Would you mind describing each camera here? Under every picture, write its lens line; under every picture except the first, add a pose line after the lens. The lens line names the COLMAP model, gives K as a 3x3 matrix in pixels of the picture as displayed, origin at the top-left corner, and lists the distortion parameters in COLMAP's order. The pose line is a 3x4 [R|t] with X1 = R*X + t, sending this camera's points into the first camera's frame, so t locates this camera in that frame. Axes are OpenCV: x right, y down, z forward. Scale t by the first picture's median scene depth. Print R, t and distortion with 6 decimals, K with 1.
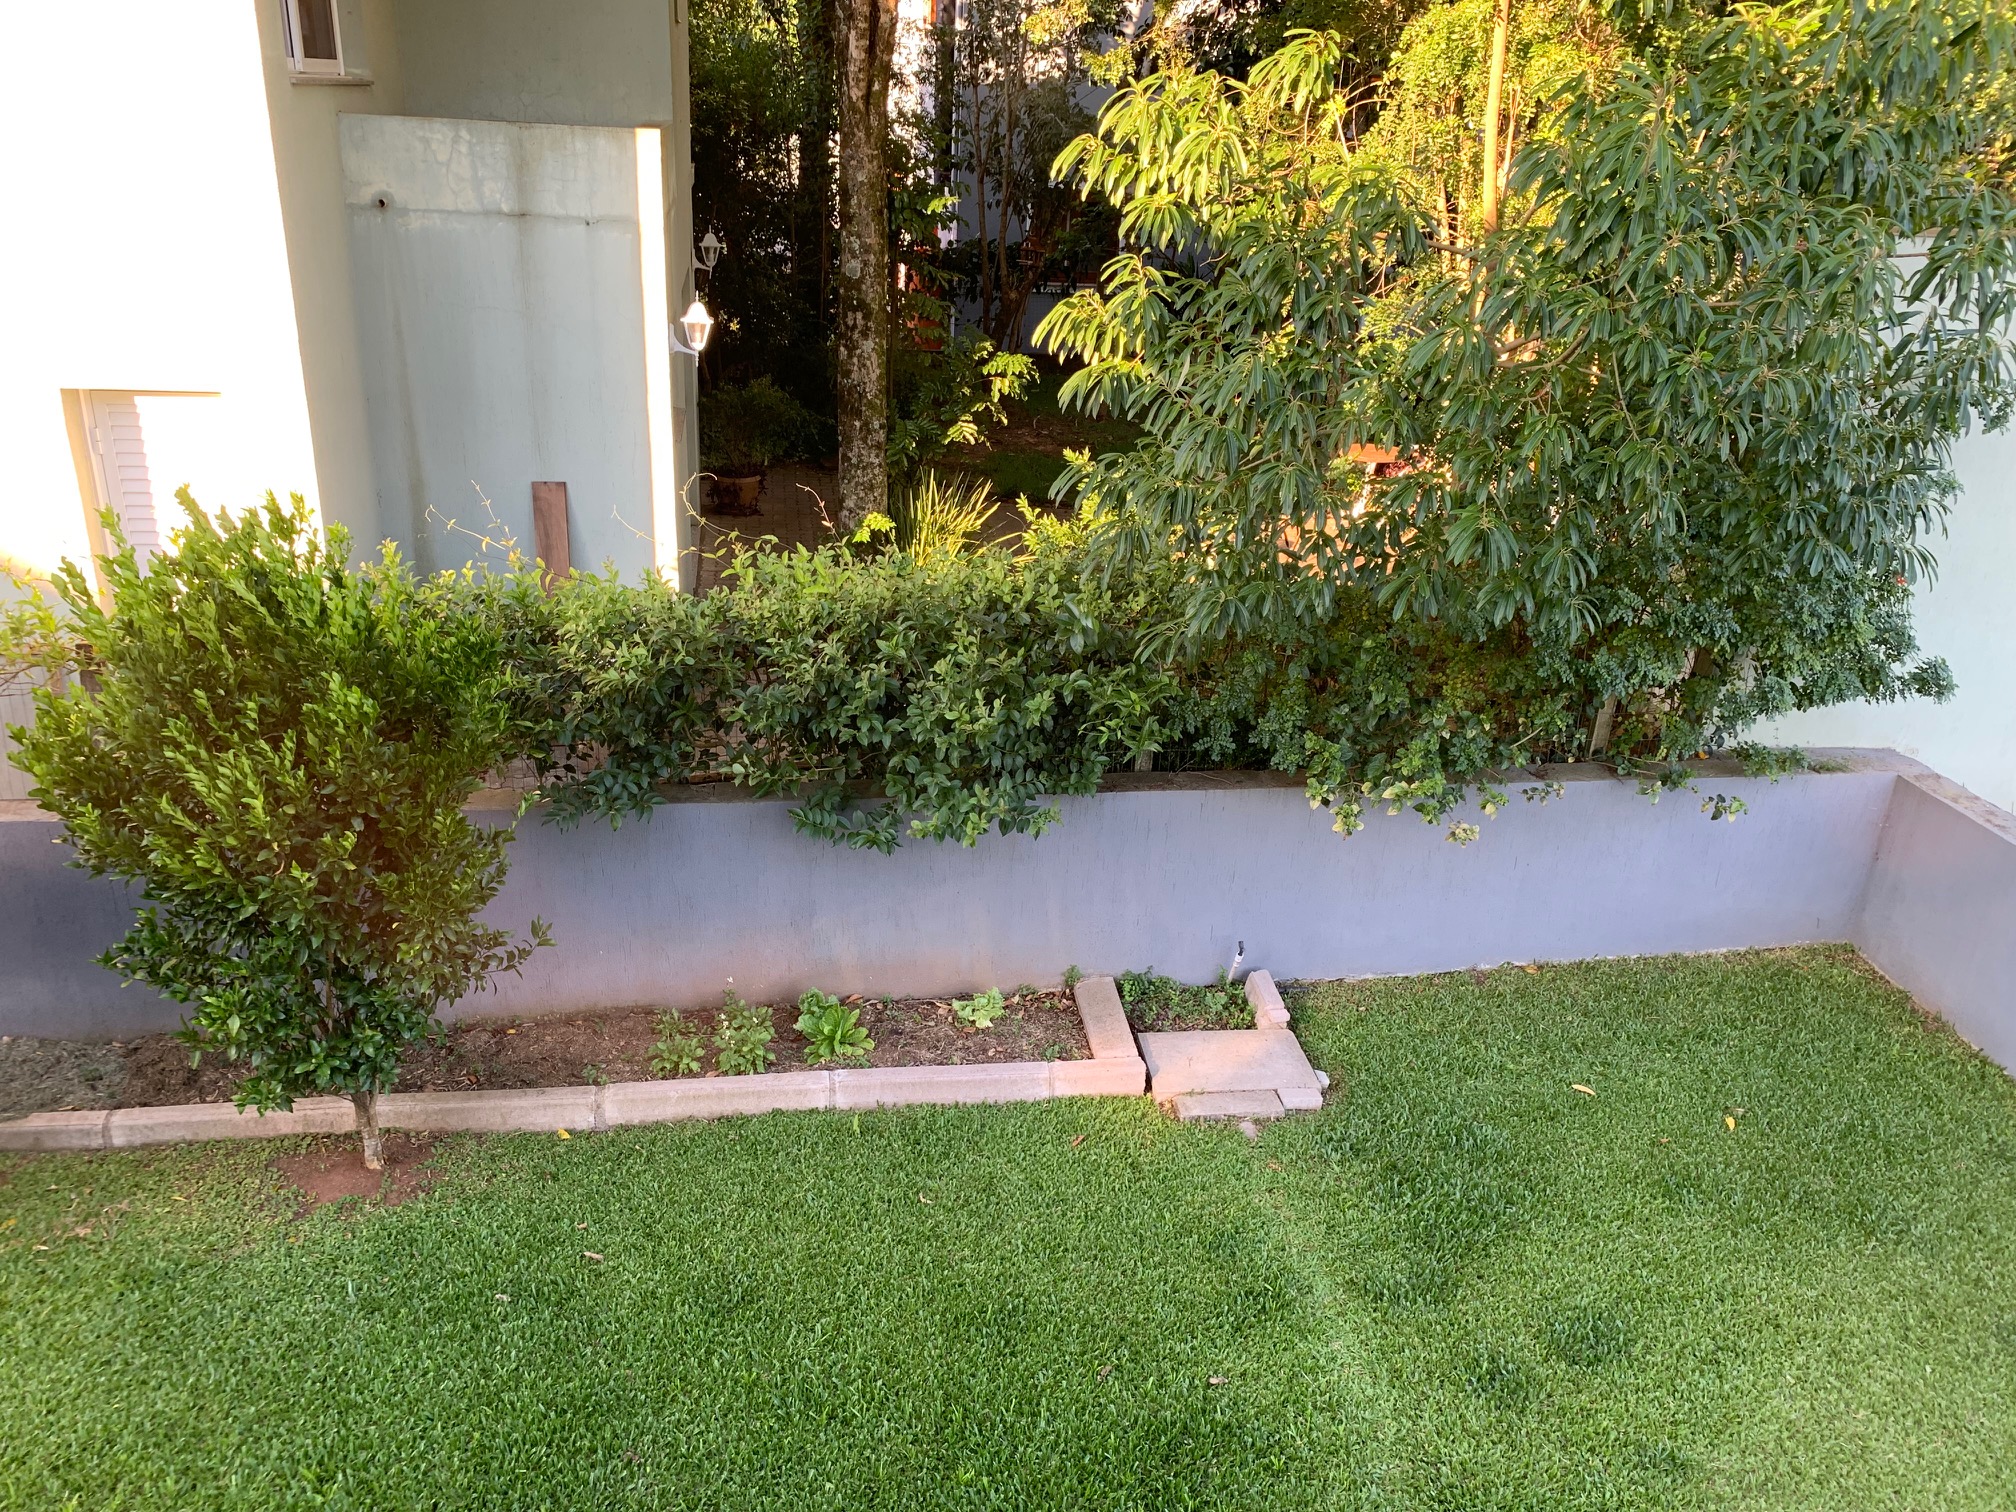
lens RADIAL K [[1512.3, 0, 1030.3], [0, 1512.3, 755.0], [0, 0, 1]] dist [0.132076, -0.236668]
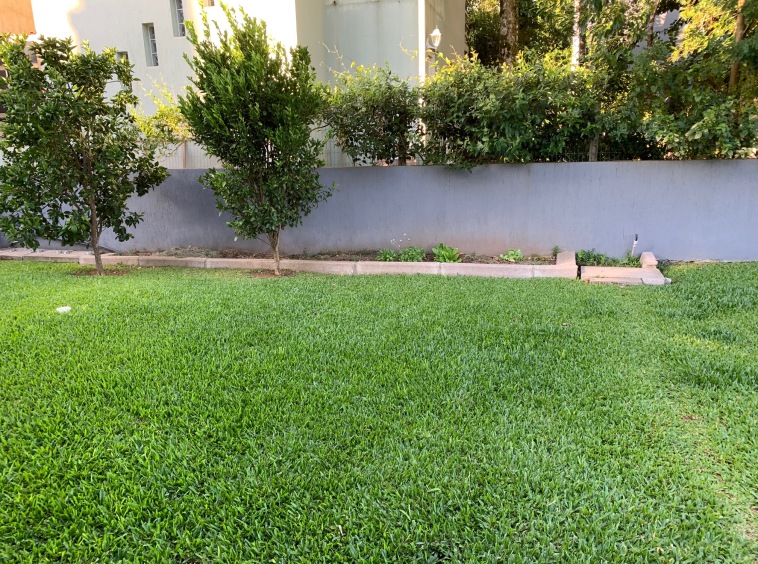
lens RADIAL K [[580.4, 0, 381.9], [0, 580.4, 284.6], [0, 0, 1]] dist [0.031426, -0.050409]
pose [[0.902869, 0.021615, -0.429373, 0.327827], [-0.094585, 0.984251, -0.149342, 0.686202], [0.419383, 0.175449, 0.890694, 0.214763]]
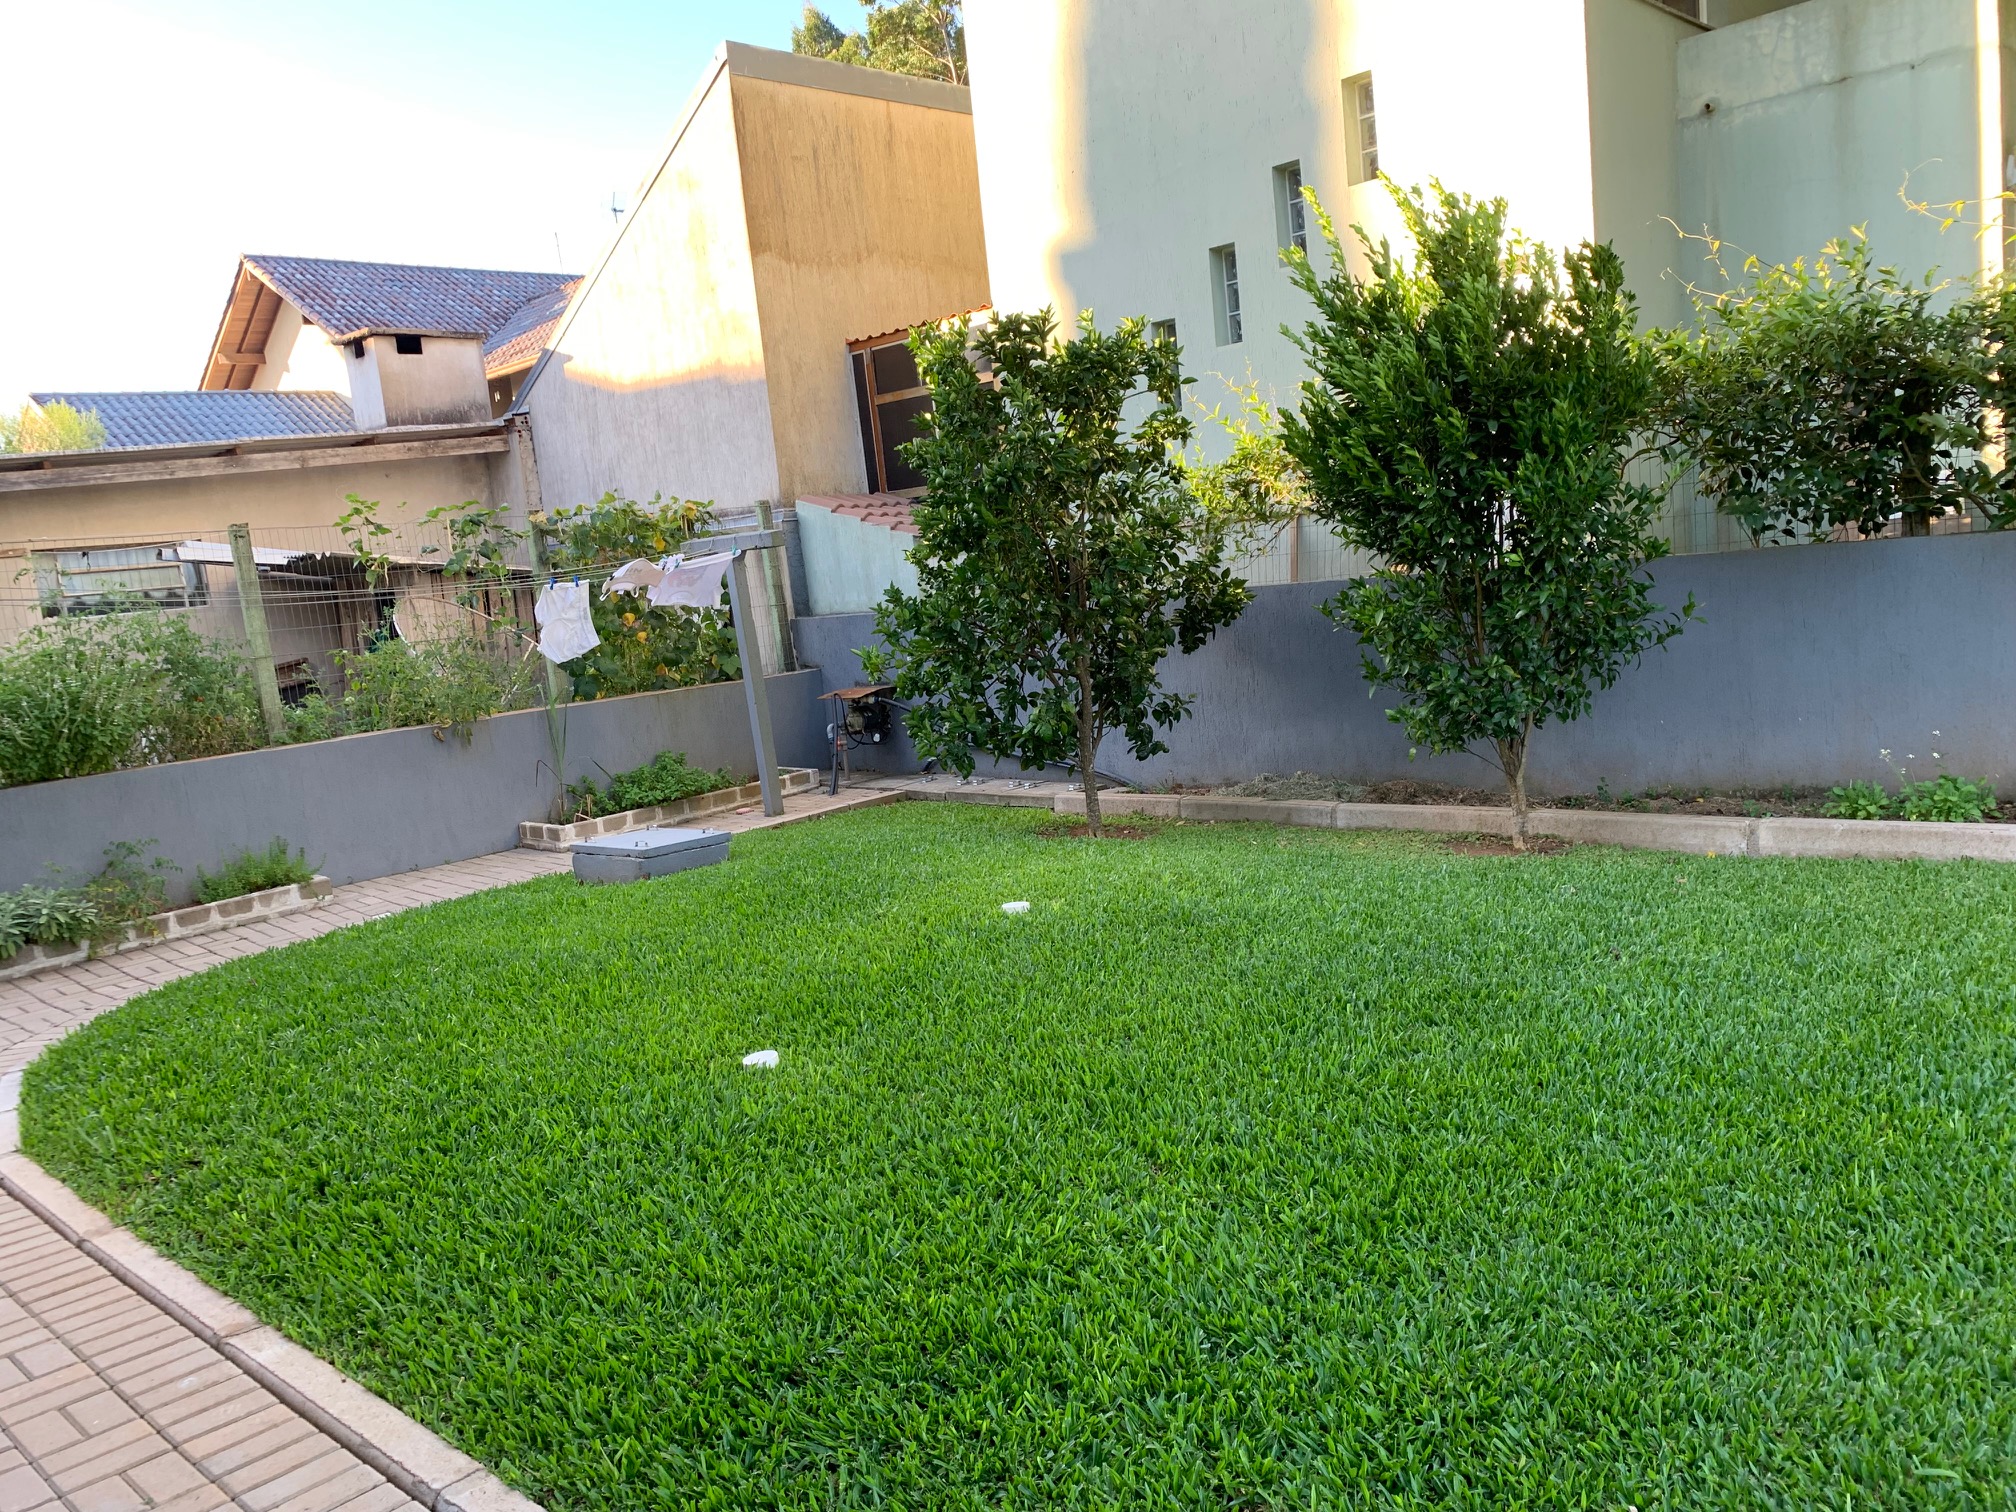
lens RADIAL K [[1542.8, 0, 1008.0], [0, 1542.8, 756.0], [0, 0, 1]] dist [0.034911, -0.027531]
pose [[0.576401, -0.012890, -0.817065, 0.381025], [-0.195379, 0.968702, -0.153113, 0.702332], [0.793466, 0.247892, 0.555843, 0.187435]]
